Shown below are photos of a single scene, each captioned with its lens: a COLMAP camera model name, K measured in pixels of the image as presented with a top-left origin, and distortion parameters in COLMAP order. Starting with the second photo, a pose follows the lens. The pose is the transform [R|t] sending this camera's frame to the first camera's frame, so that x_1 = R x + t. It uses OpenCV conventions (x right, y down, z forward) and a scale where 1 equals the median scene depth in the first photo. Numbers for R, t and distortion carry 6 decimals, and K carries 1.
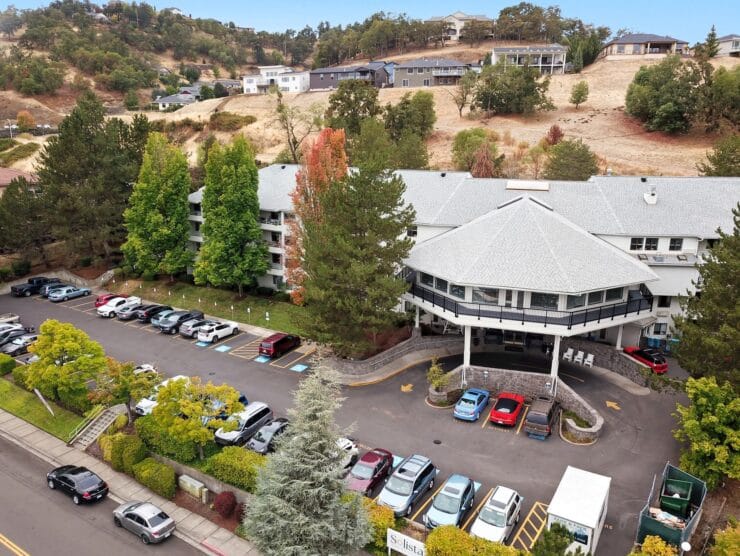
lens RADIAL K [[565.9, 0, 364.6], [0, 565.9, 279.3], [0, 0, 1]] dist [0.007367, -0.010128]
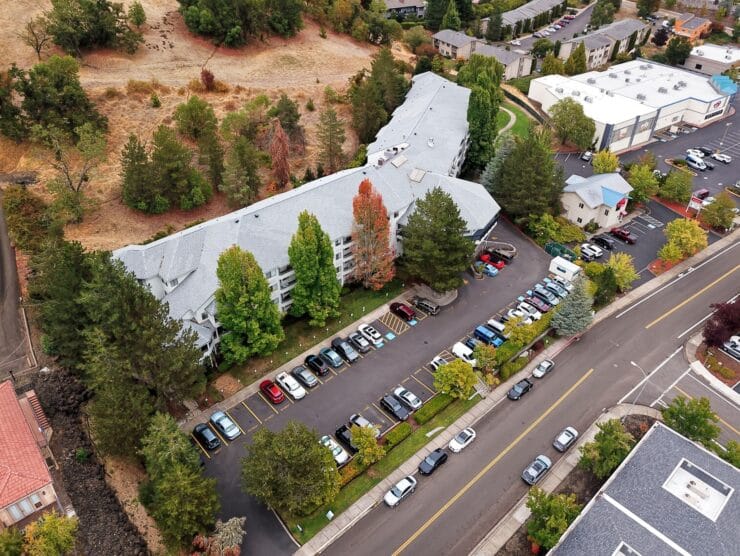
lens RADIAL K [[565.9, 0, 367.5], [0, 565.9, 280.2], [0, 0, 1]] dist [0.007367, -0.010128]
pose [[0.260529, -0.581217, 0.770916, -1.328412], [0.220720, 0.813201, 0.538505, -0.833066], [-0.939898, 0.029861, 0.340148, 0.482645]]
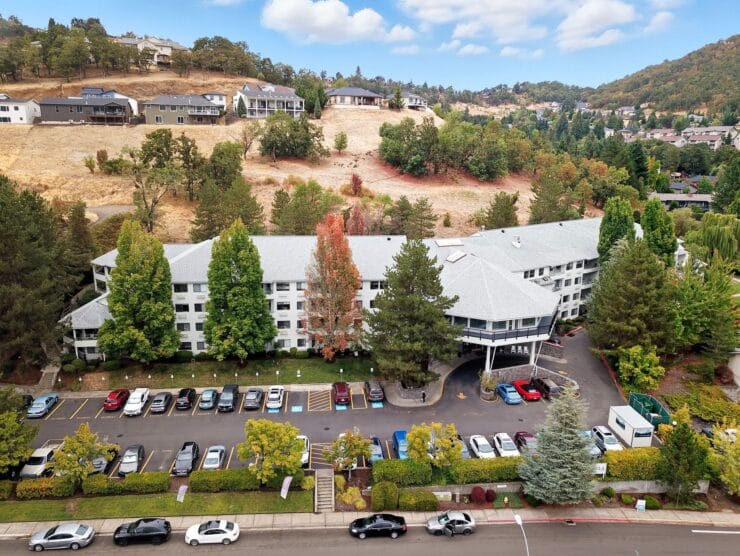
lens RADIAL K [[565.9, 0, 367.4], [0, 565.9, 280.3], [0, 0, 1]] dist [0.007367, -0.010128]
pose [[0.790060, -0.147109, 0.595117, -0.751702], [0.144526, 0.988113, 0.052386, -0.172639], [-0.595749, 0.044621, 0.801930, -0.042519]]
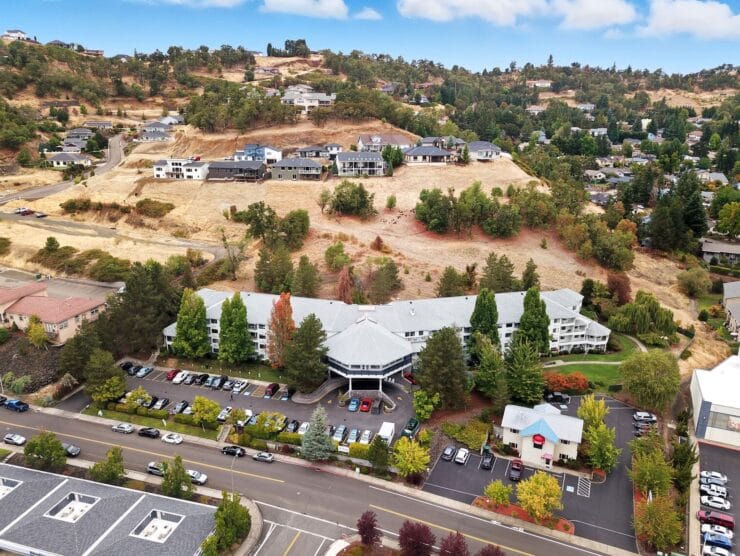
lens RADIAL K [[565.9, 0, 366.4], [0, 565.9, 279.1], [0, 0, 1]] dist [0.007367, -0.010128]
pose [[0.960561, -0.086618, 0.264236, -0.333621], [0.072155, 0.995339, 0.063979, -0.437335], [-0.268546, -0.042390, 0.962334, -1.292115]]
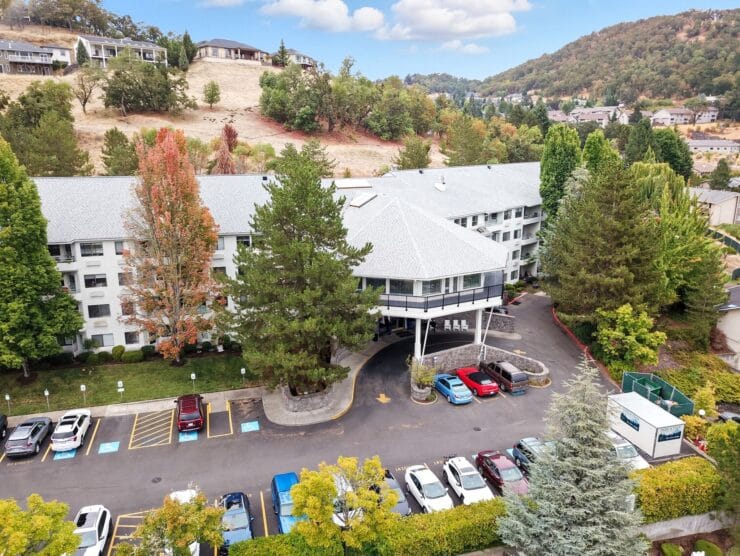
lens RADIAL K [[565.9, 0, 369.1], [0, 565.9, 278.2], [0, 0, 1]] dist [0.007367, -0.010128]
pose [[0.666535, -0.187197, 0.721587, -0.469099], [0.186957, 0.979000, 0.081283, -0.071517], [-0.721649, 0.080728, 0.687536, 0.266718]]
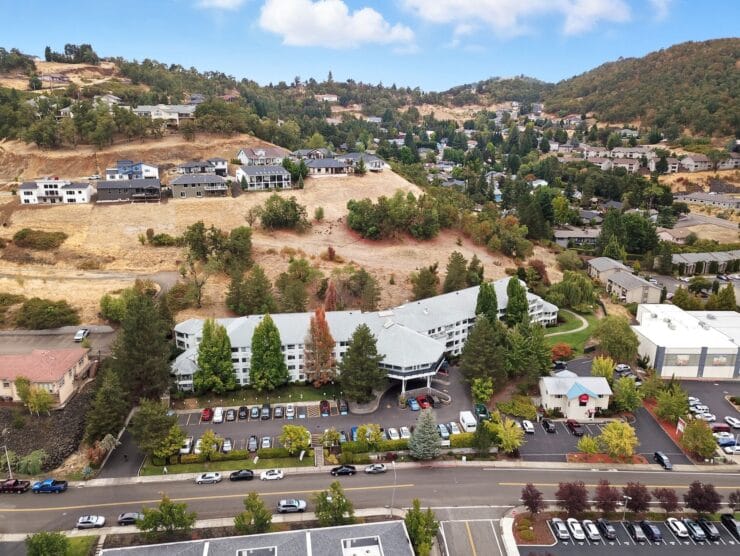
lens RADIAL K [[565.9, 0, 367.5], [0, 565.9, 278.7], [0, 0, 1]] dist [0.007367, -0.010128]
pose [[0.761055, -0.179188, 0.623448, -1.289496], [0.156590, 0.983417, 0.091495, -0.553034], [-0.629504, 0.027993, 0.776493, -0.888722]]
